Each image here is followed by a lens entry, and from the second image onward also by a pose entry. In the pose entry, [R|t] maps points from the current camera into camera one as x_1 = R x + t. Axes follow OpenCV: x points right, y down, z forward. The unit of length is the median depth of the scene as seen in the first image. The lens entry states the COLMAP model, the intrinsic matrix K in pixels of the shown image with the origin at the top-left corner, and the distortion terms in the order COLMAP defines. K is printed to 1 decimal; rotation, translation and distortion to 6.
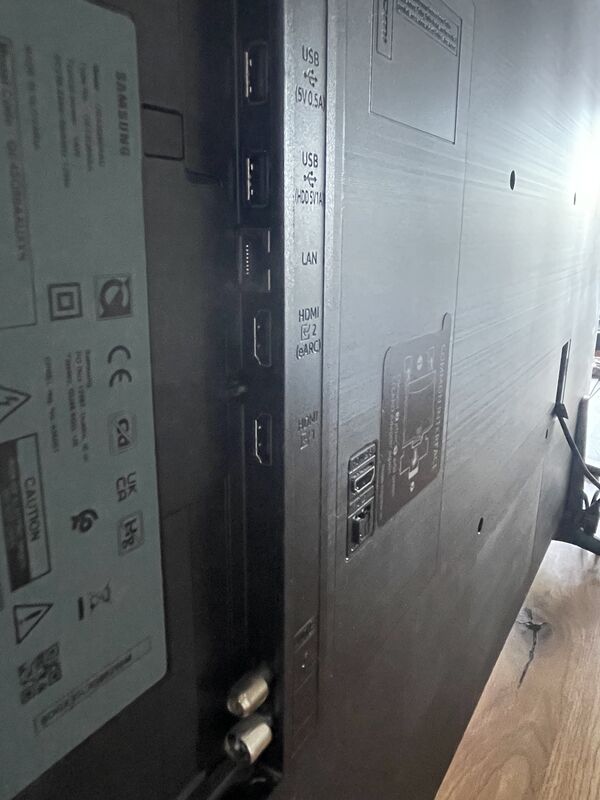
lens RADIAL K [[587.6, 0, 299.3], [0, 587.6, 375.8], [0, 0, 1]] dist [0.000061, 0.000763]
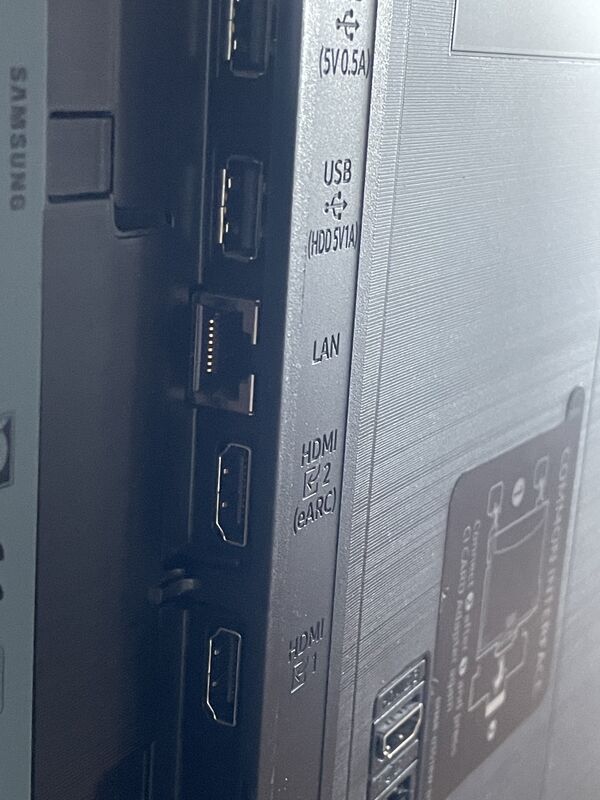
lens RADIAL K [[1335.0, 0, 300.0], [0, 1335.0, 400.0], [0, 0, 1]] dist [0.100475, 0.050009]
pose [[0.997868, 0.046457, 0.045841, -0.056008], [-0.047618, 0.998563, 0.024572, -0.167665], [-0.044634, -0.026703, 0.998646, -0.202528]]
